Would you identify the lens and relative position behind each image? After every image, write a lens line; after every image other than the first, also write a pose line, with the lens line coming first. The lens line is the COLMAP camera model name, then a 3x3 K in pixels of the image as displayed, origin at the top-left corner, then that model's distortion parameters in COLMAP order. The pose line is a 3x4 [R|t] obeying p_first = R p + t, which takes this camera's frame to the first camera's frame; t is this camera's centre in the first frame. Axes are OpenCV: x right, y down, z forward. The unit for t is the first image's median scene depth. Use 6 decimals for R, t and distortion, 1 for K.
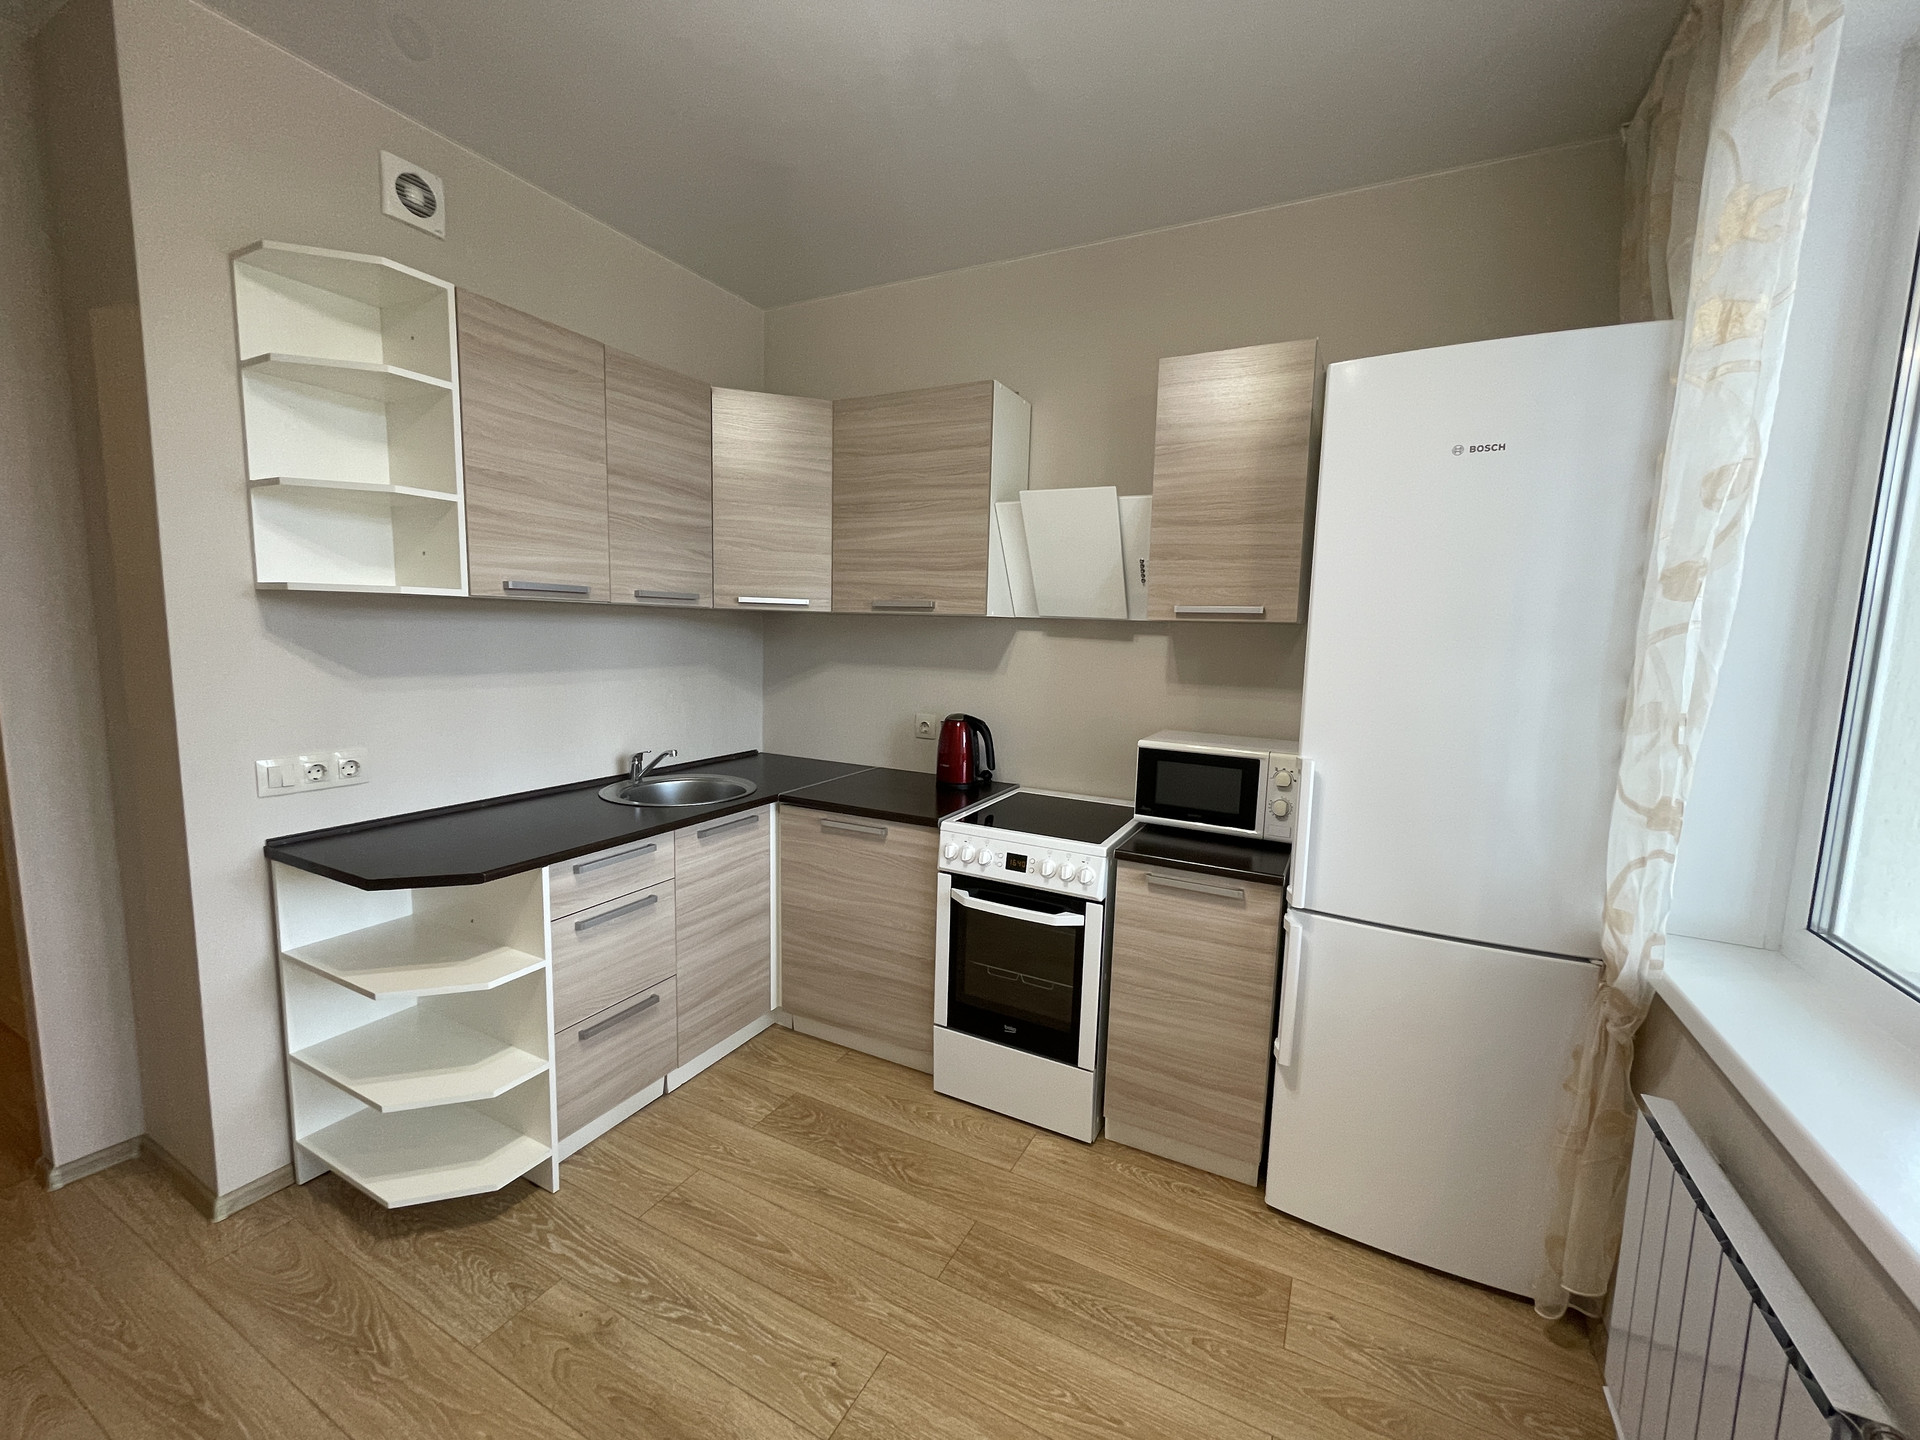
lens RADIAL K [[779.4, 0, 963.6], [0, 779.4, 718.3], [0, 0, 1]] dist [-0.003524, 0.000485]
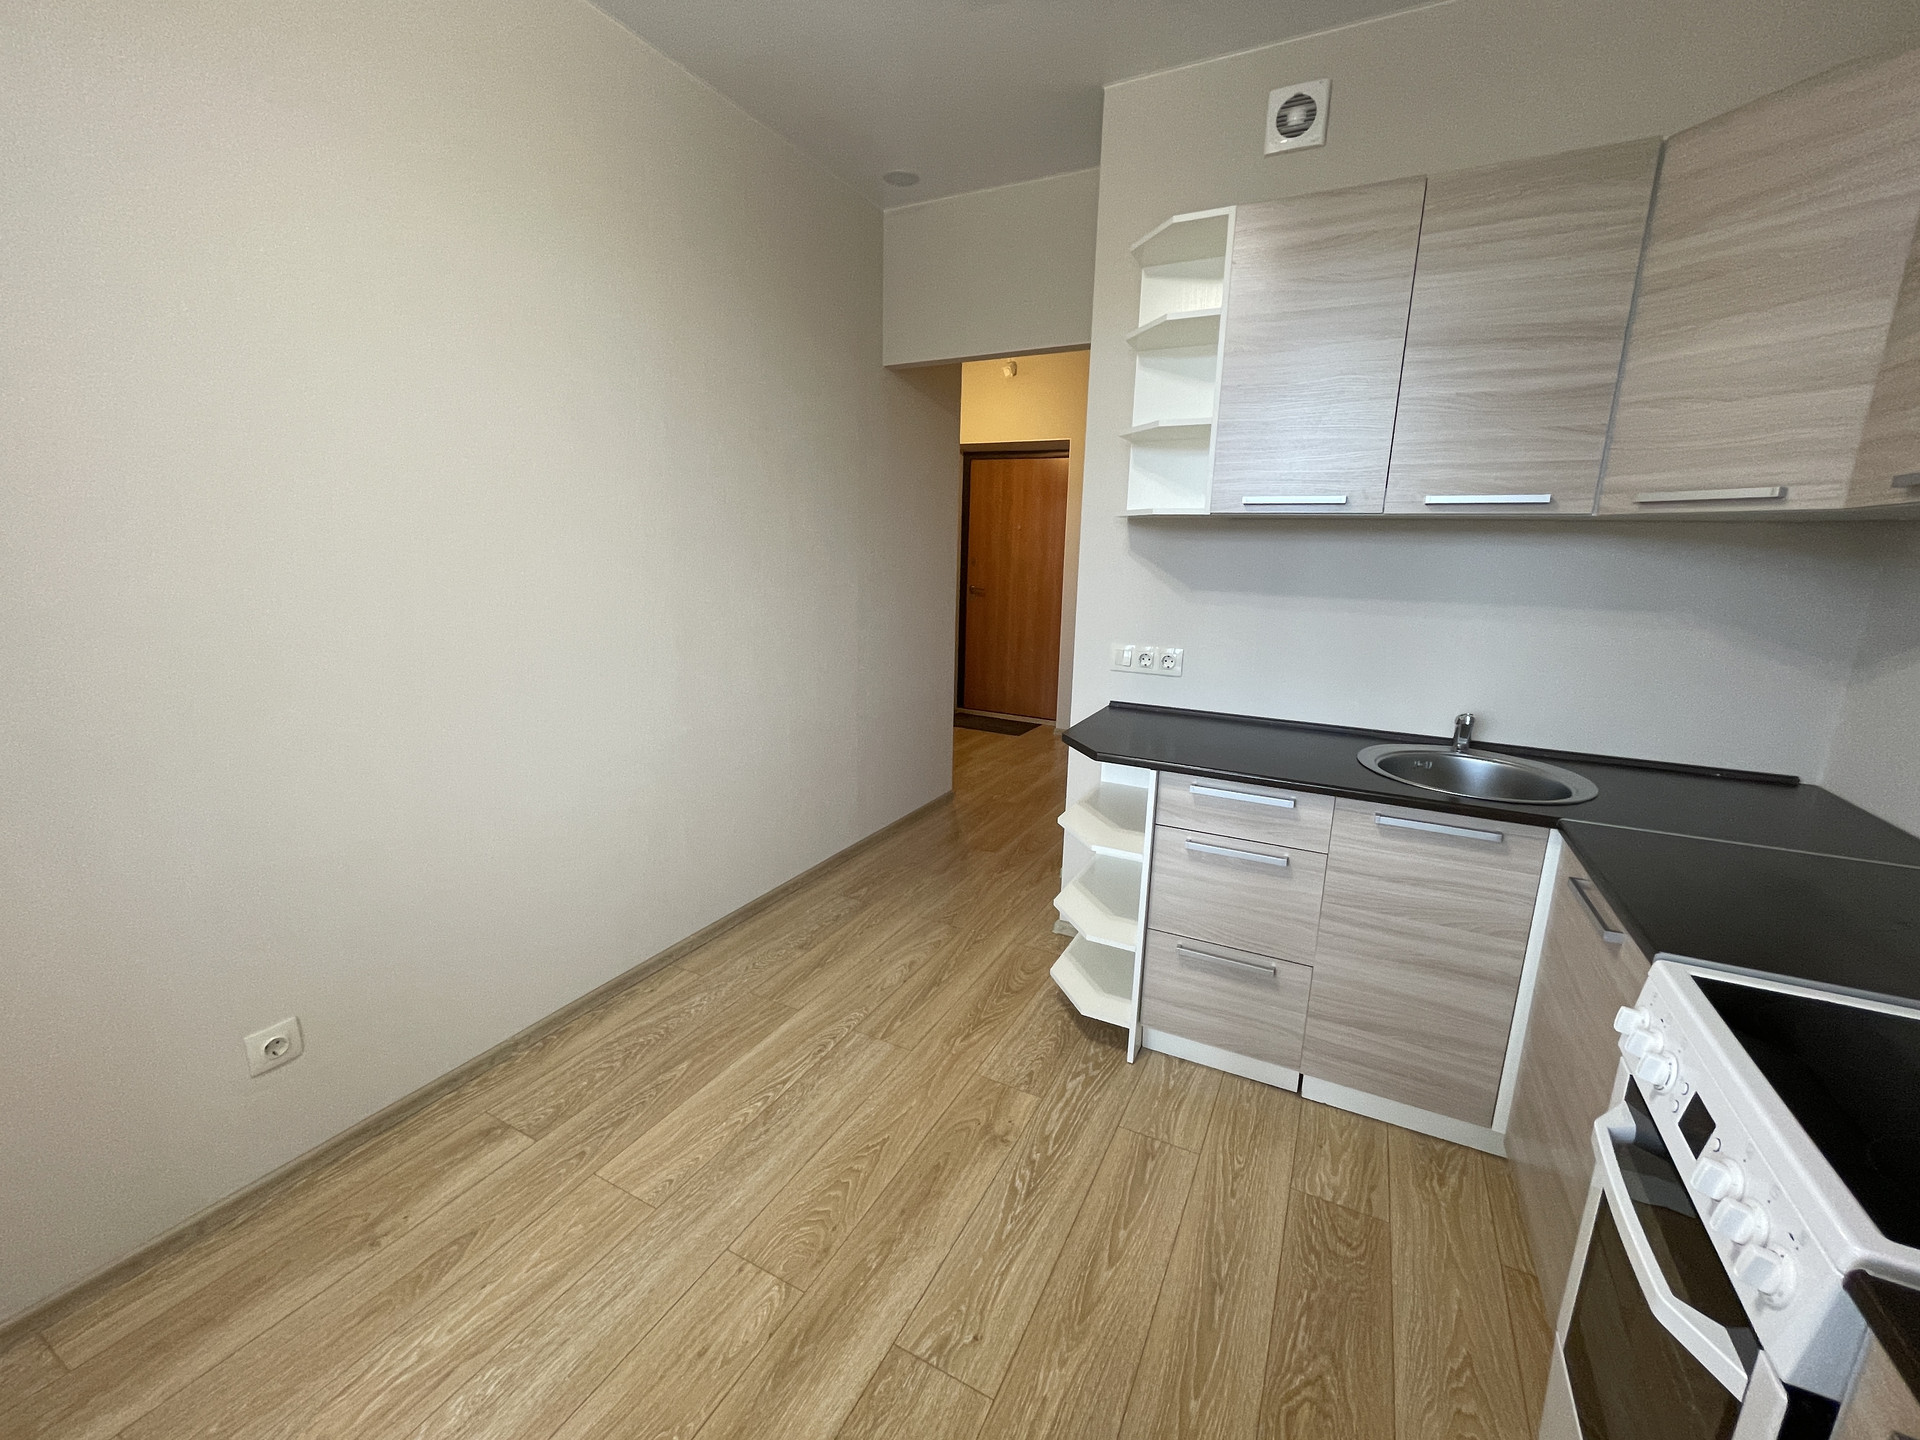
lens RADIAL K [[779.4, 0, 964.8], [0, 779.4, 718.2], [0, 0, 1]] dist [-0.003524, 0.000485]
pose [[-0.003781, 0.190610, -0.981659, 0.474153], [-0.134475, 0.972652, 0.189379, -0.043002], [0.990910, 0.132724, 0.021955, 0.692841]]
